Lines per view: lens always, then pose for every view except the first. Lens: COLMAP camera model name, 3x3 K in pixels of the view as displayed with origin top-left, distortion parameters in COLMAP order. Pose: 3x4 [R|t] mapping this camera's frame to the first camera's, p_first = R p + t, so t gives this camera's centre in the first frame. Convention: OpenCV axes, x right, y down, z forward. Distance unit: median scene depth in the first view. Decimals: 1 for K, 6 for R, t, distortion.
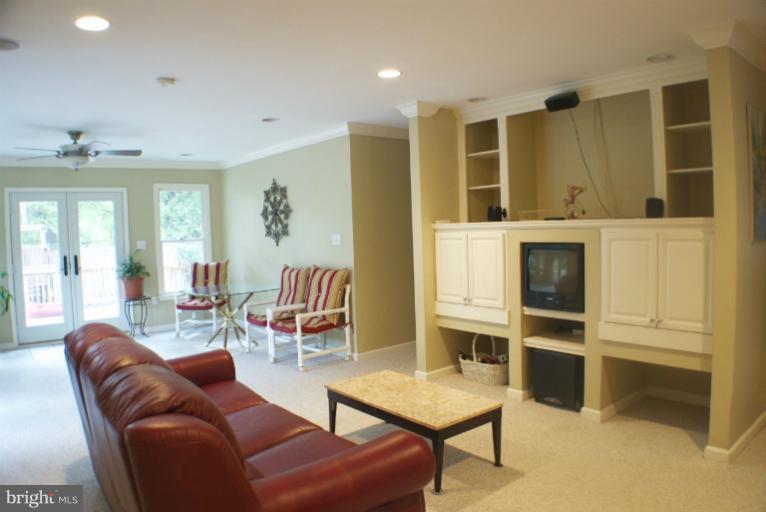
lens RADIAL K [[549.6, 0, 383.0], [0, 549.6, 256.0], [0, 0, 1]] dist [-0.152711, 0.001468]
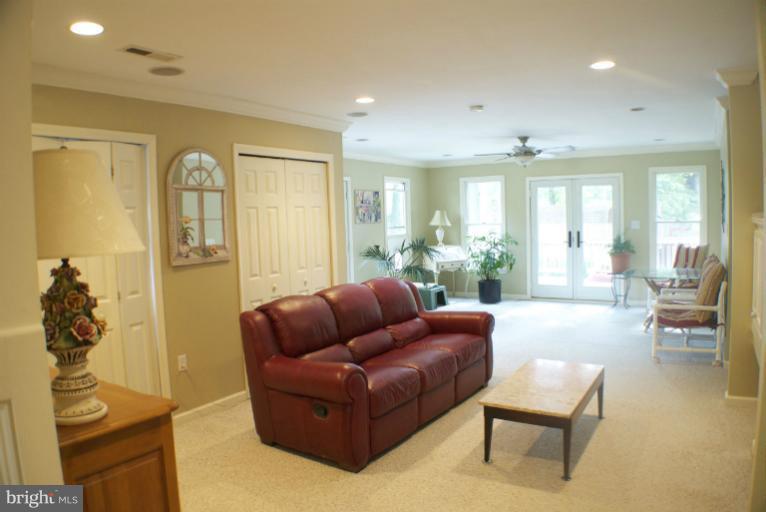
lens RADIAL K [[549.6, 0, 383.0], [0, 549.6, 256.0], [0, 0, 1]] dist [-0.152711, 0.001468]
pose [[0.309932, 0.089039, -0.946580, 0.486830], [-0.031700, 0.996019, 0.083310, -0.035928], [0.950230, 0.004186, 0.311521, 0.197362]]
